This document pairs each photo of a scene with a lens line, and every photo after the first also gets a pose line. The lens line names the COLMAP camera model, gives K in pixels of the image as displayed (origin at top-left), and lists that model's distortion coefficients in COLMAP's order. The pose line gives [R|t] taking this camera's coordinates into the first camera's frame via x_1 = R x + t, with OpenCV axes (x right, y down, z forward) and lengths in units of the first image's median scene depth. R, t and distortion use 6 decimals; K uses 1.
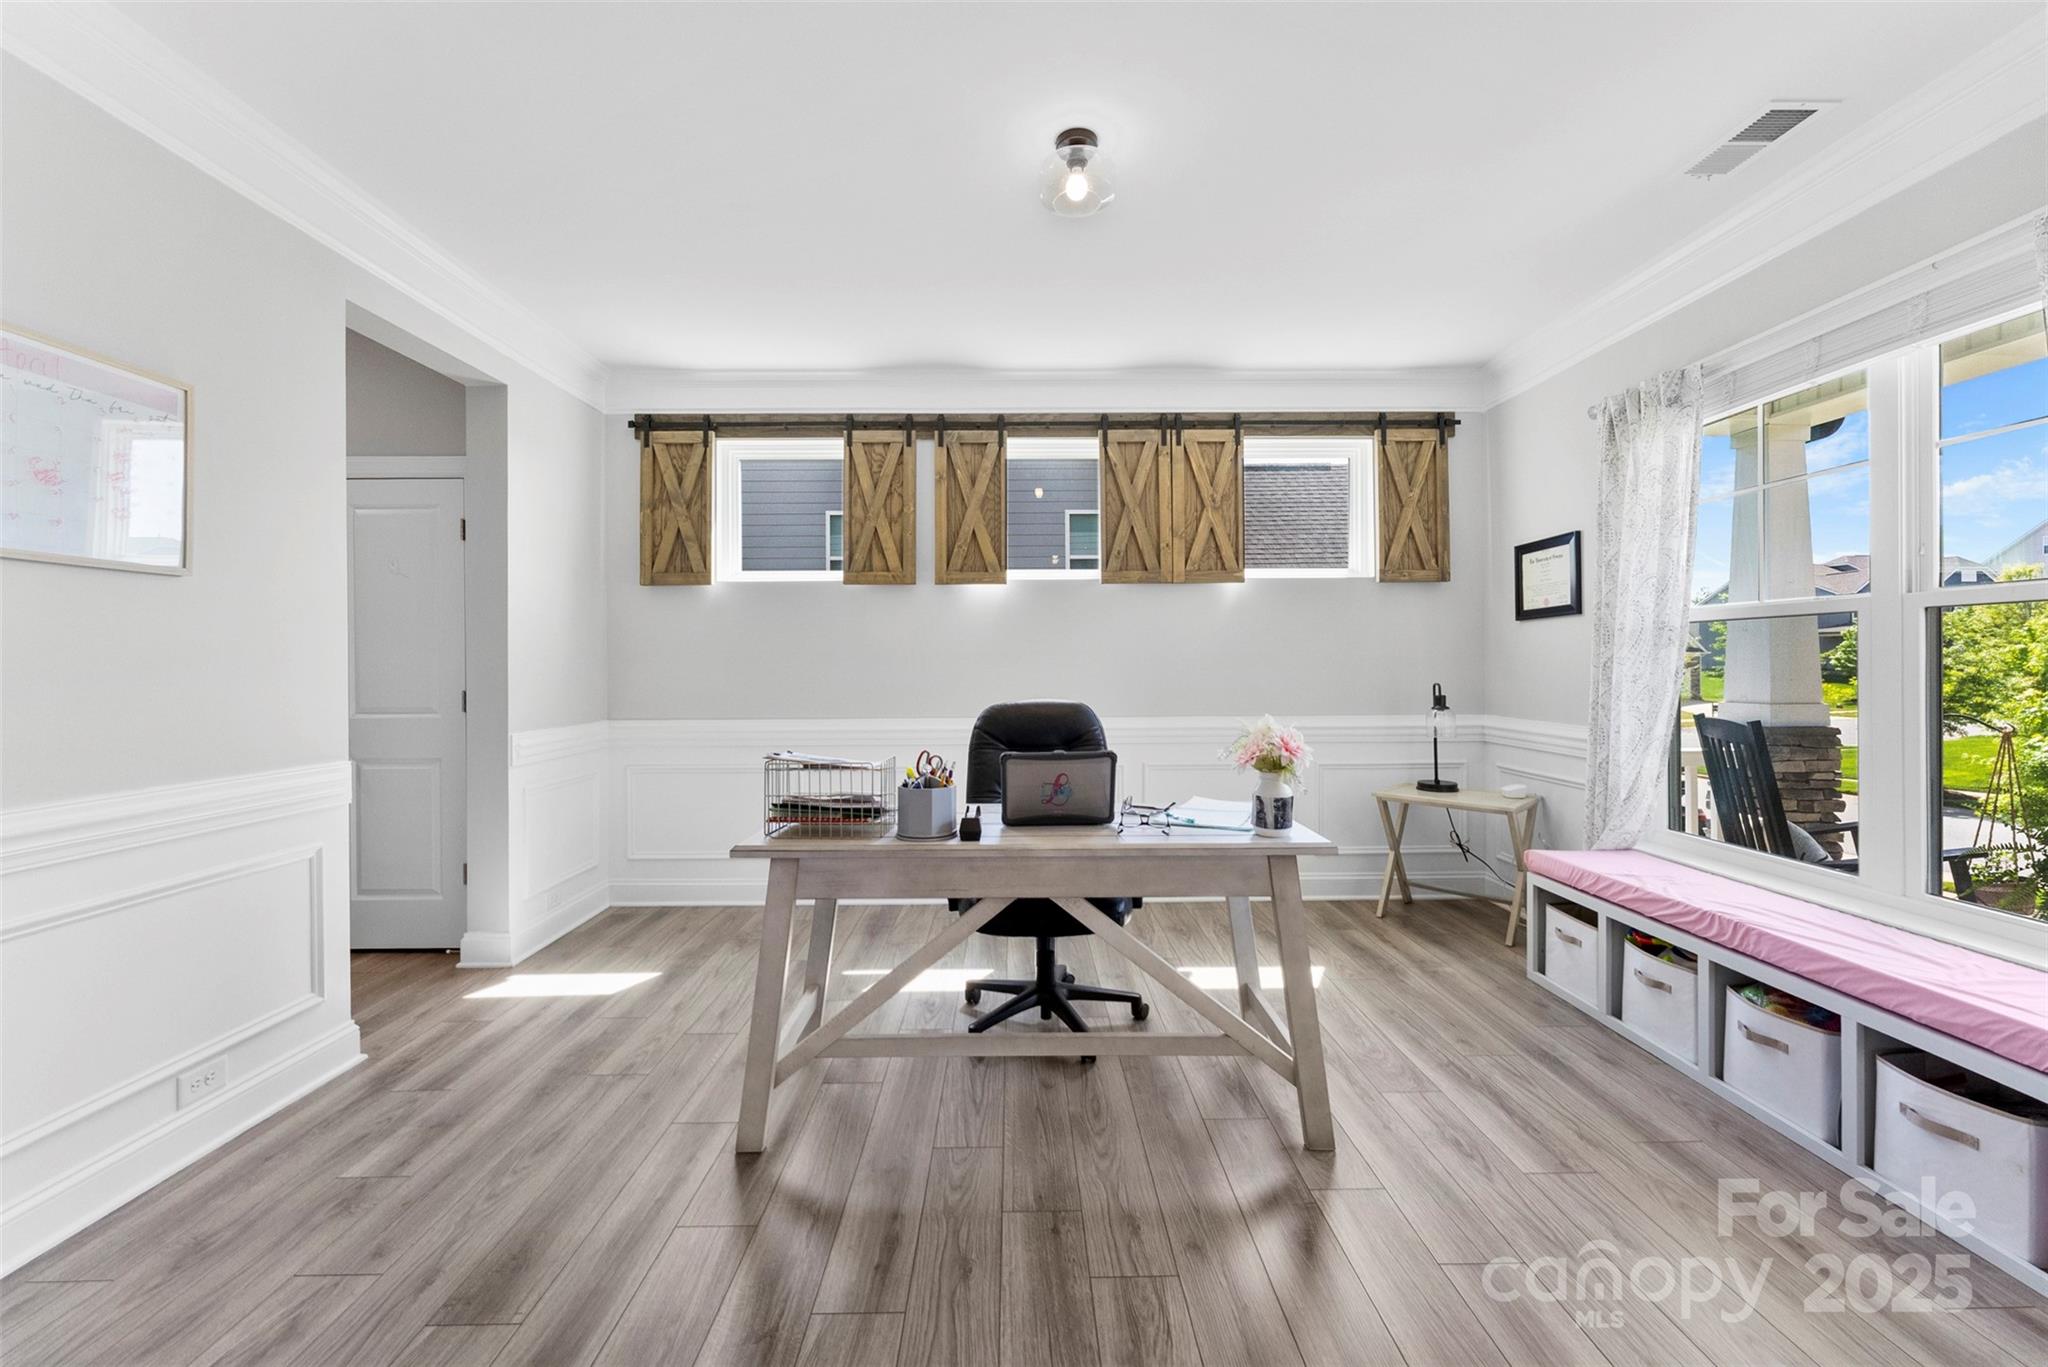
lens RADIAL K [[821.7, 0, 1023.6], [0, 821.7, 661.4], [0, 0, 1]] dist [0.001180, 0.000374]
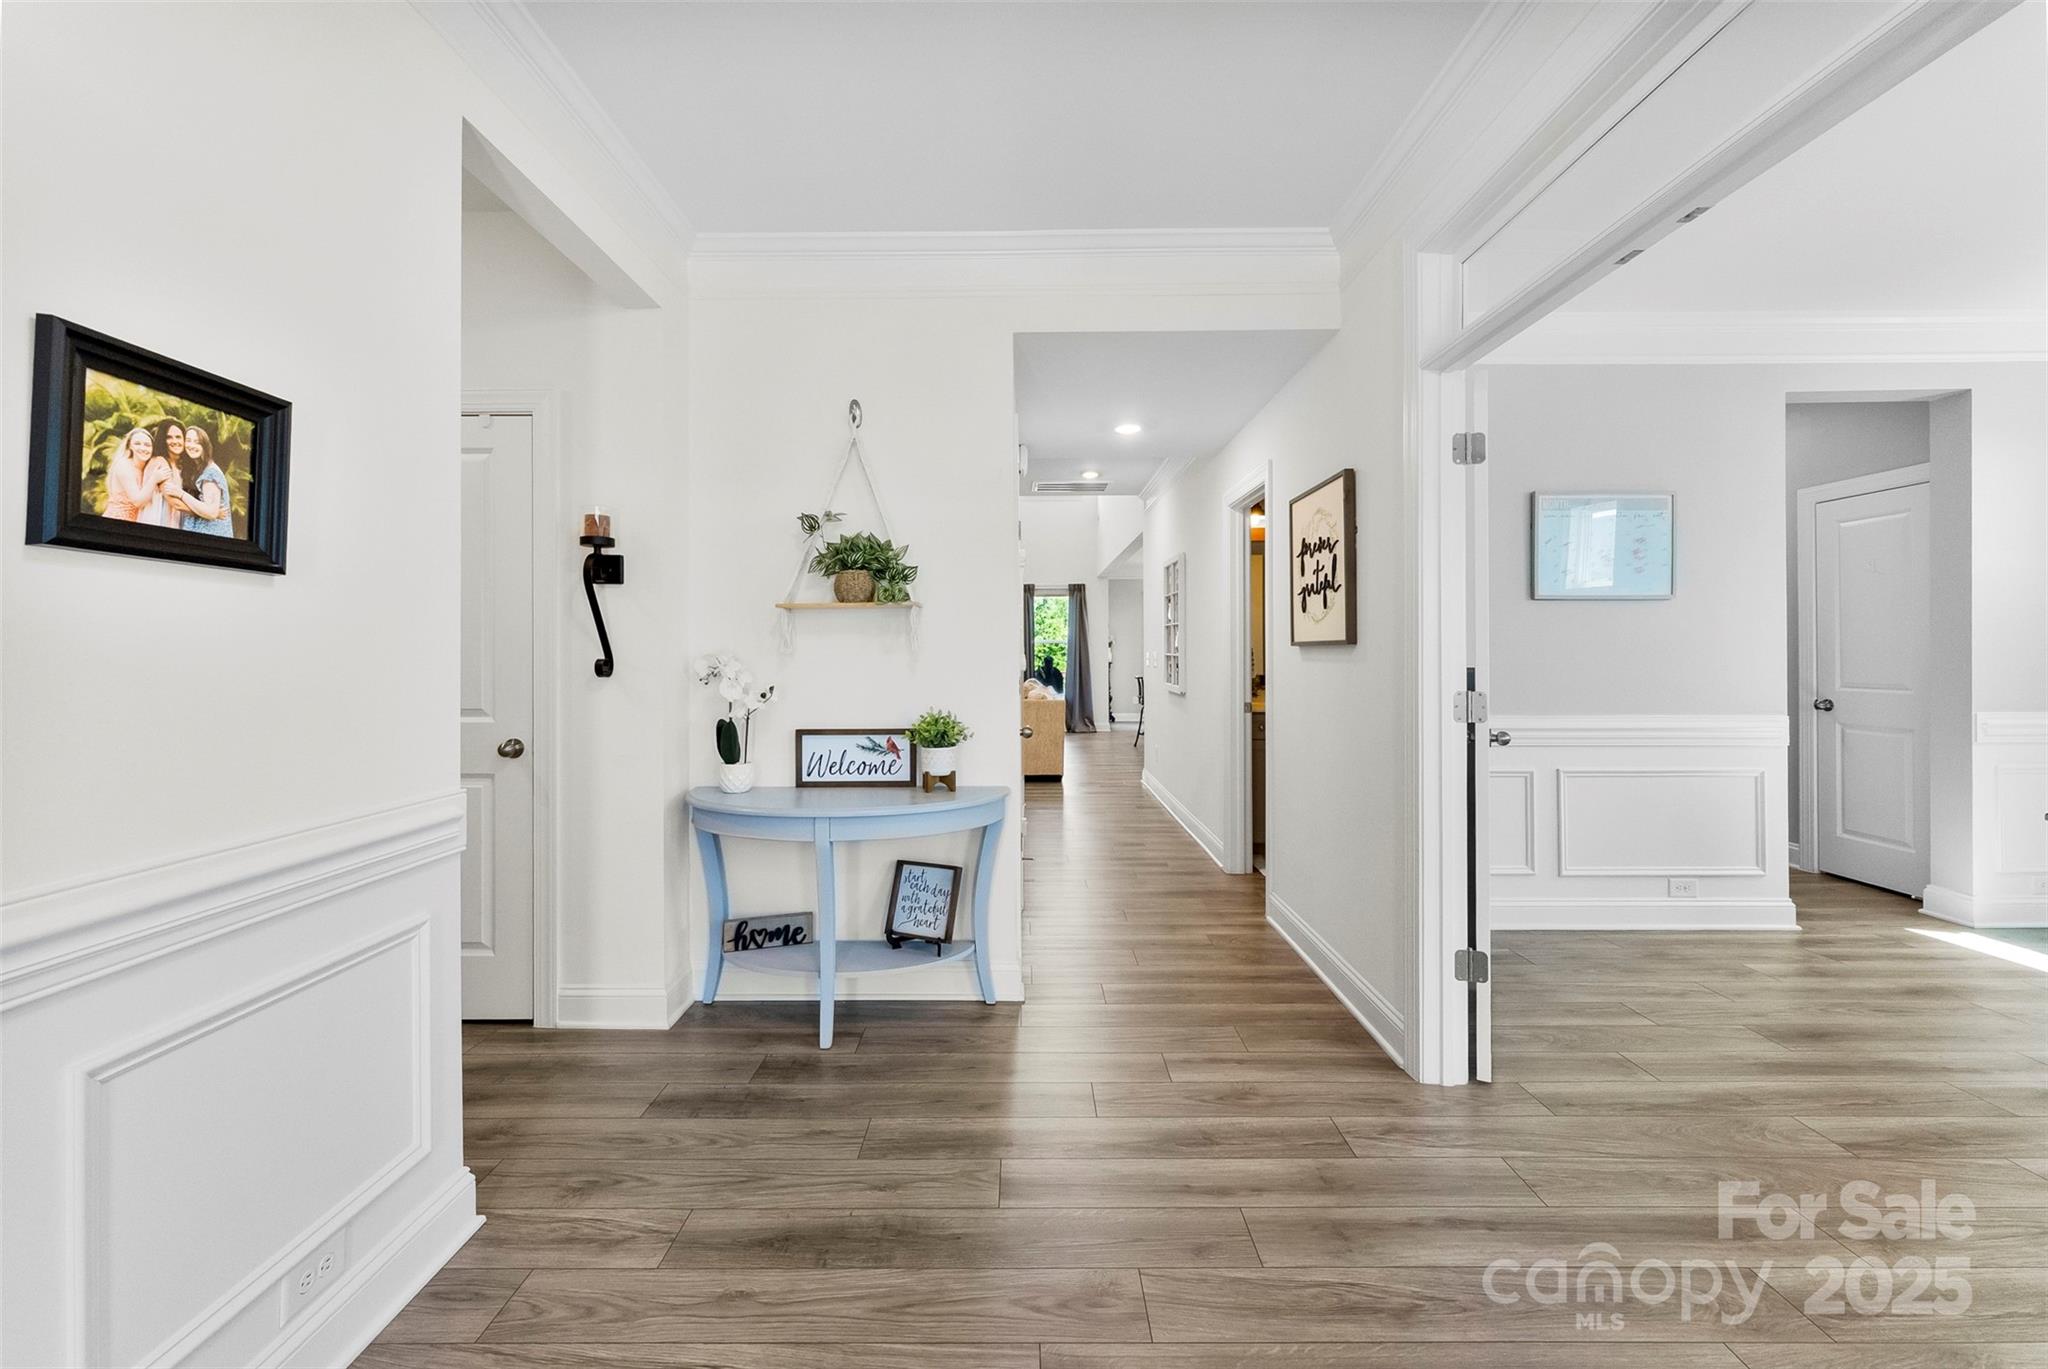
lens RADIAL K [[821.7, 0, 1023.6], [0, 821.7, 662.4], [0, 0, 1]] dist [0.001180, 0.000374]
pose [[-0.014787, 0.012928, -0.999807, 0.545437], [0.006649, 0.999896, 0.012831, 0.001473], [0.999869, -0.006458, -0.014871, -0.262143]]
